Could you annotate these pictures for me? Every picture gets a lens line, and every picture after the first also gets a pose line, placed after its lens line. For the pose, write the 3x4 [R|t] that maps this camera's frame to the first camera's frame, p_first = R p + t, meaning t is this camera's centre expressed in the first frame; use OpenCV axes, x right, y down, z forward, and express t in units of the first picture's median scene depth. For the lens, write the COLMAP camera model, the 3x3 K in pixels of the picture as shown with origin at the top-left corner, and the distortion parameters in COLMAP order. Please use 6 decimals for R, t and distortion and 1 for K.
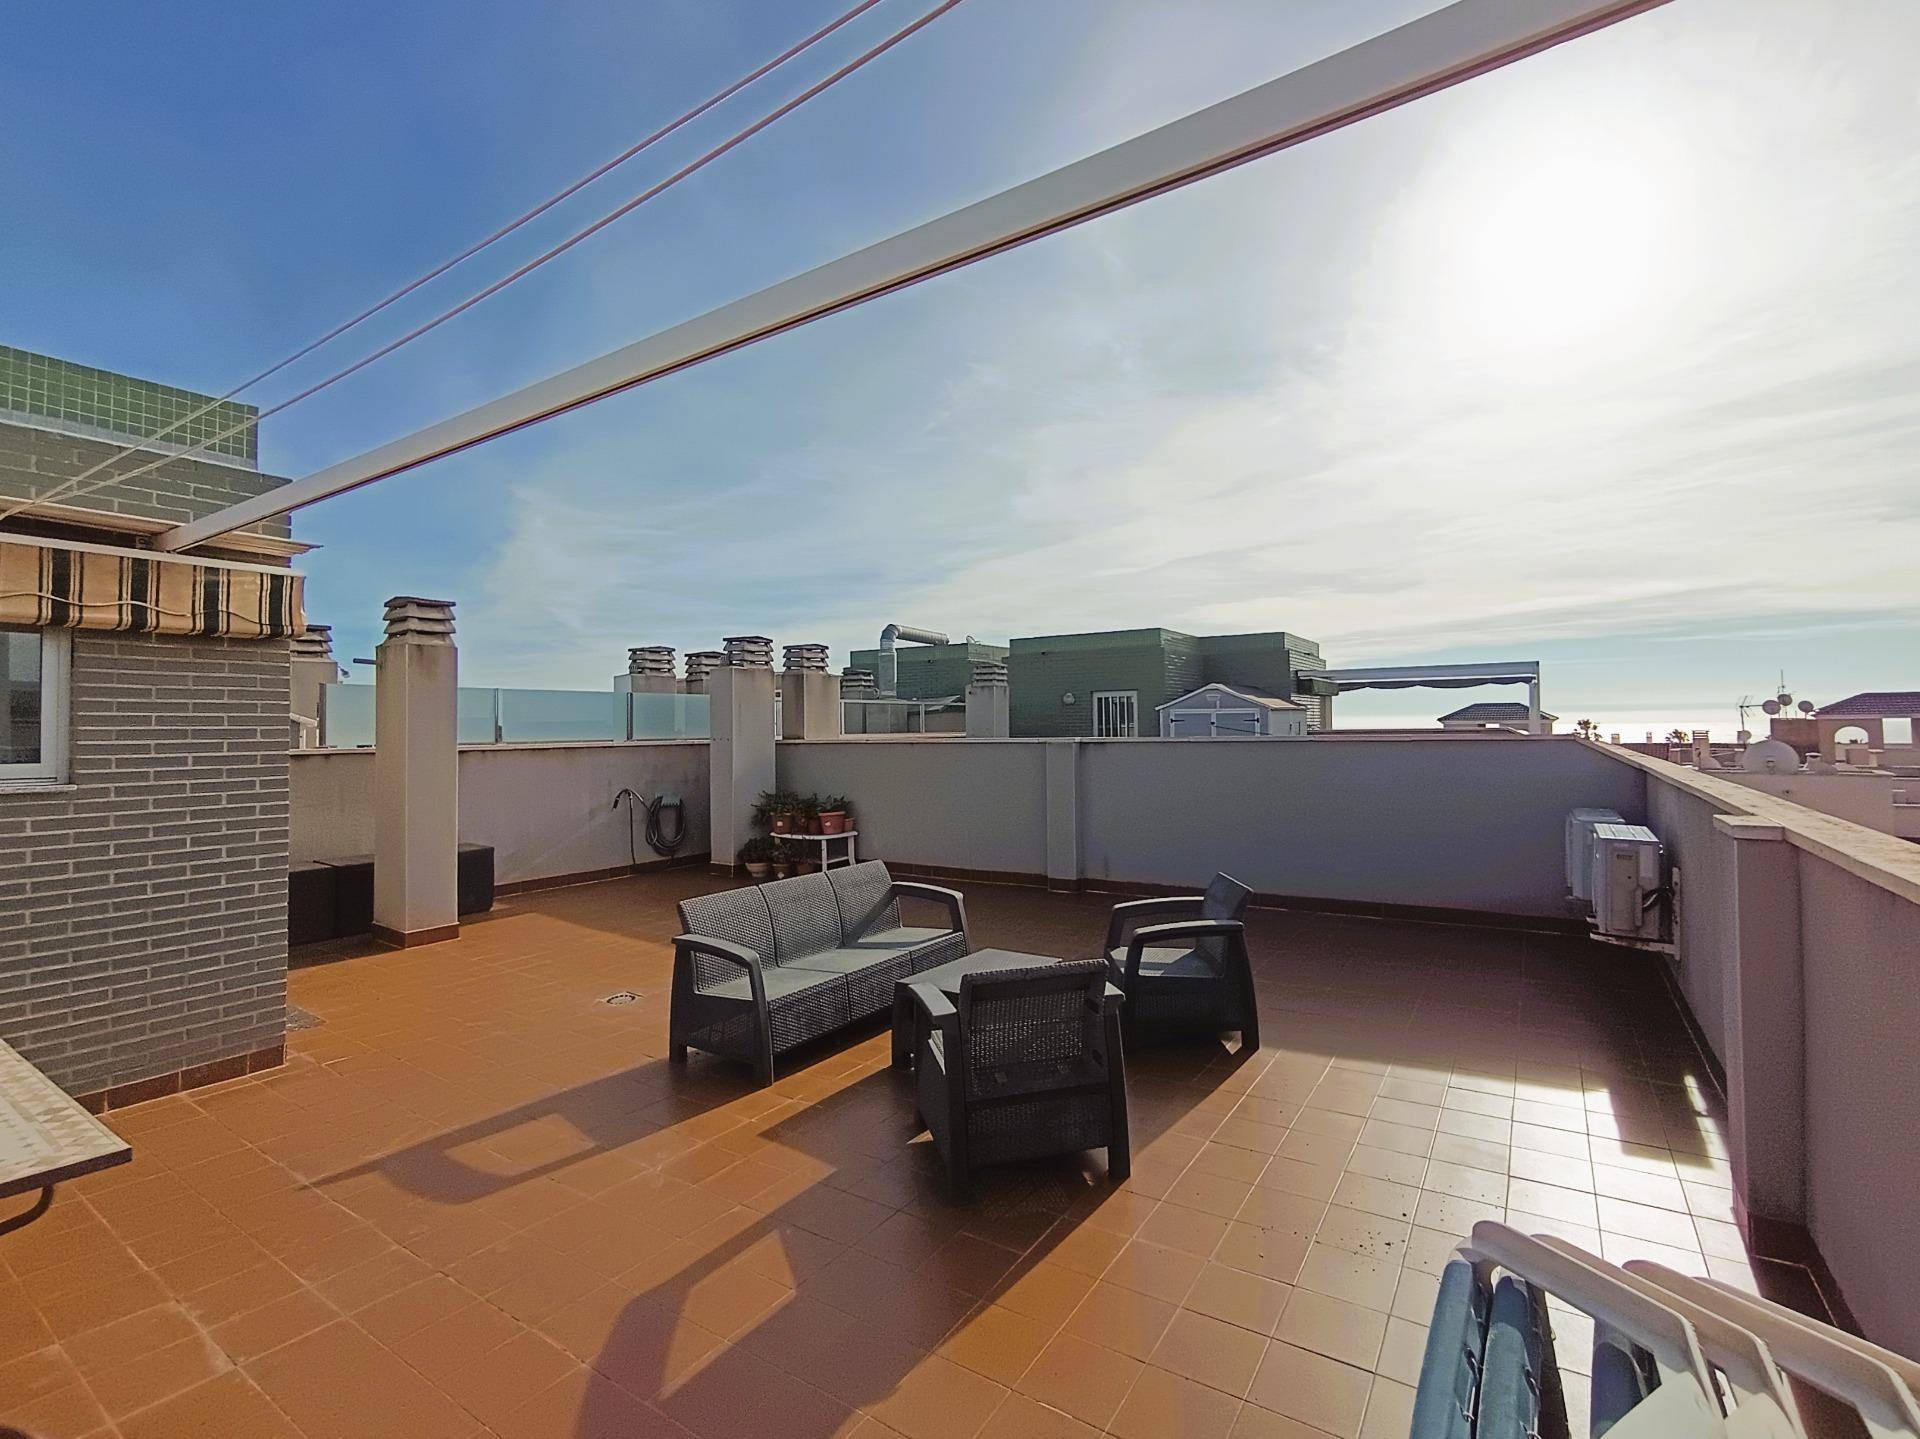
lens RADIAL K [[914.8, 0, 960.0], [0, 914.8, 719.5], [0, 0, 1]] dist [-0.001091, -0.000129]
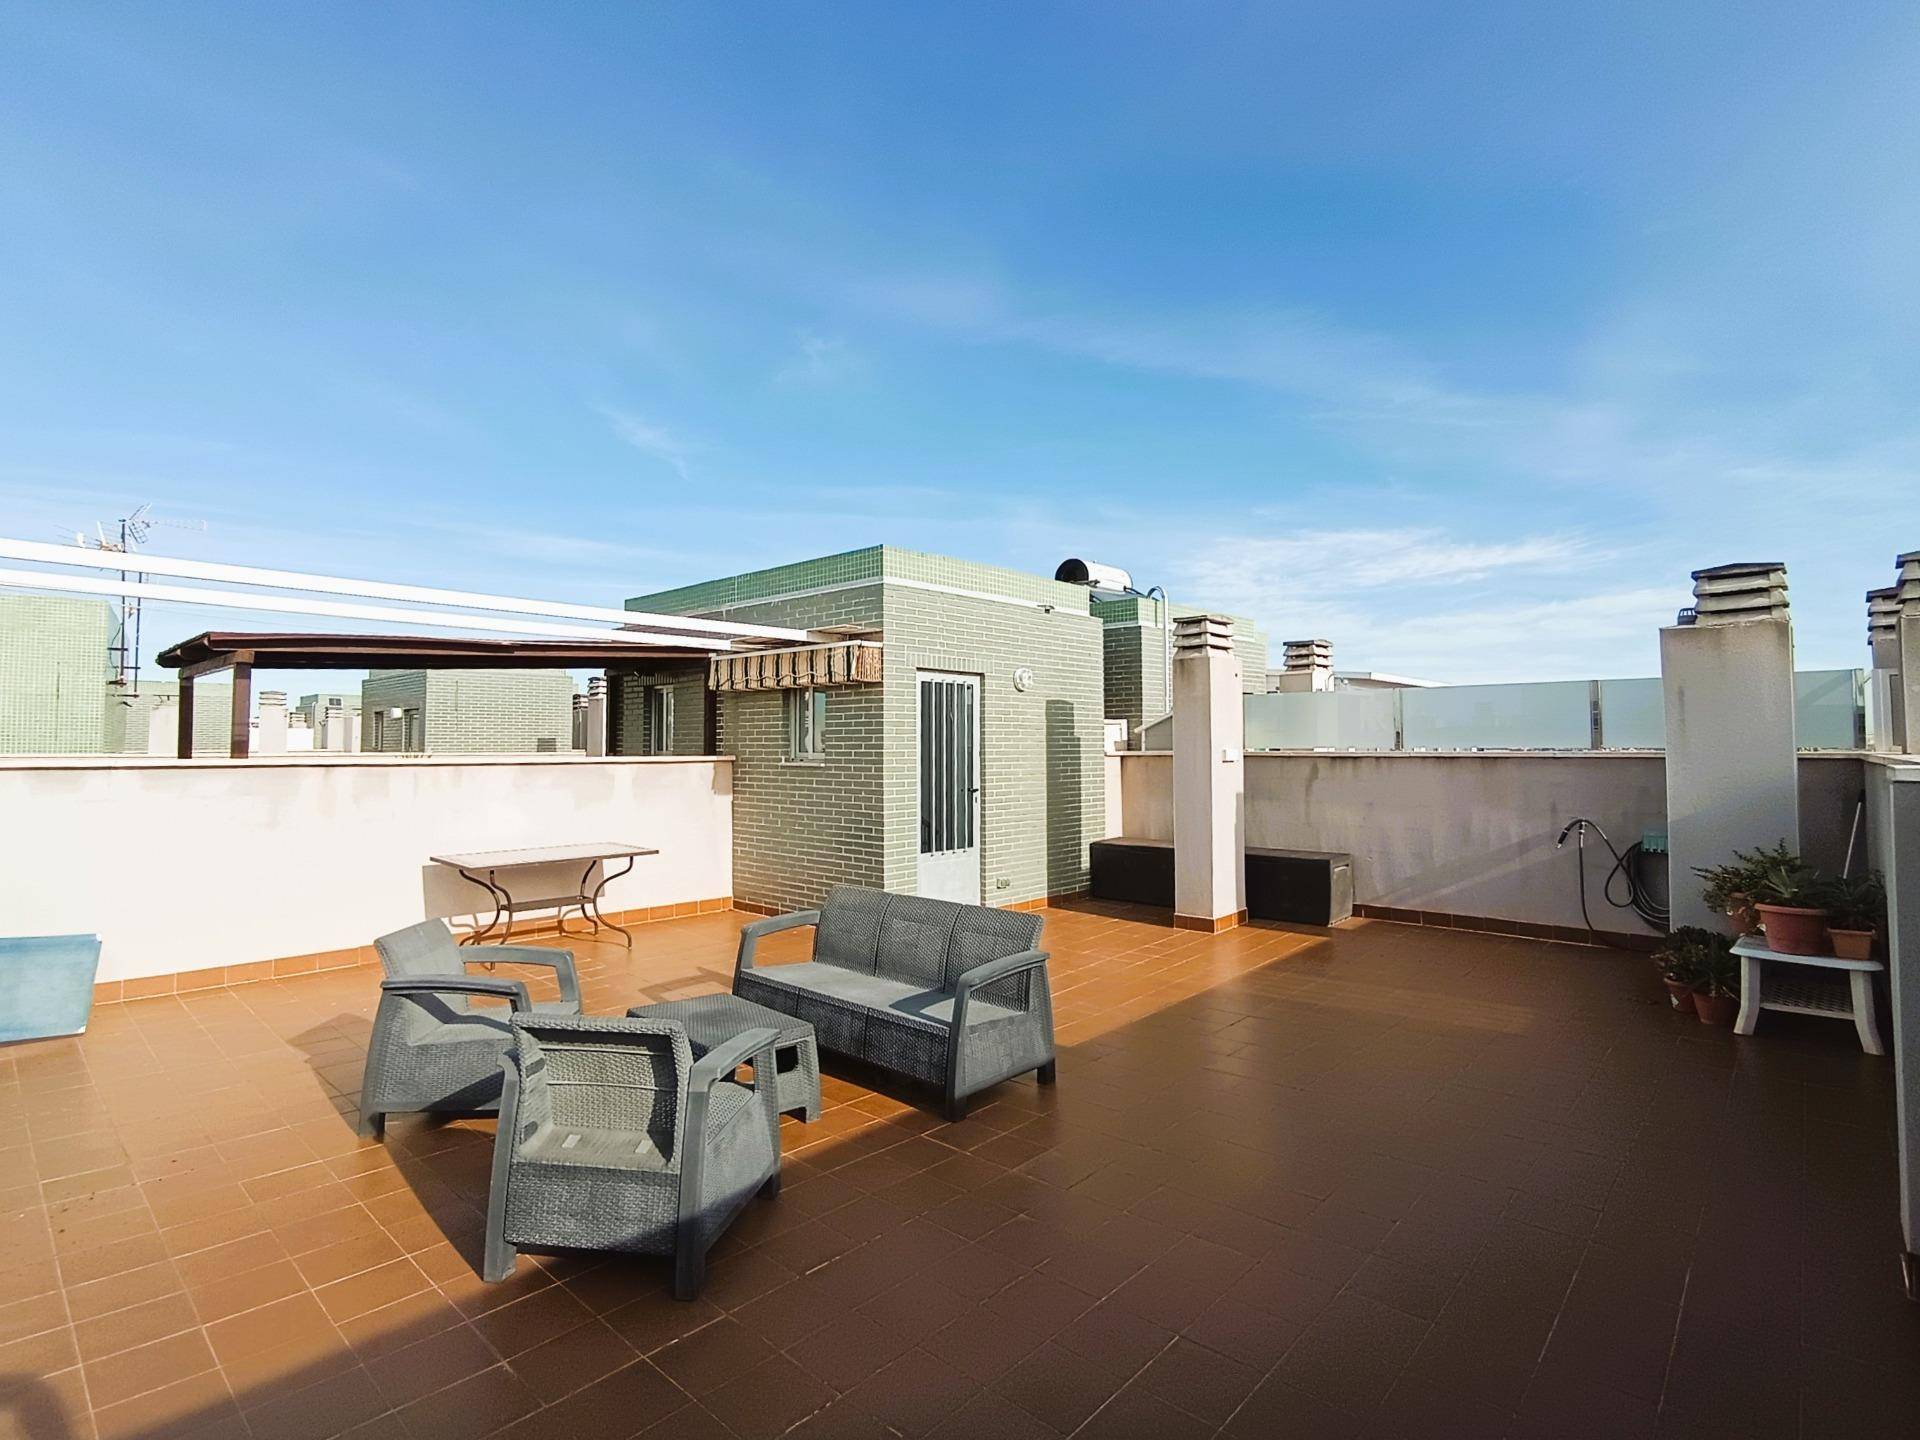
lens RADIAL K [[914.8, 0, 960.0], [0, 914.8, 720.0], [0, 0, 1]] dist [-0.001091, -0.000129]
pose [[-0.146835, -0.013391, -0.989070, 0.433207], [0.015662, 0.999752, -0.015861, 0.004489], [0.989037, -0.017820, -0.146589, 0.694633]]
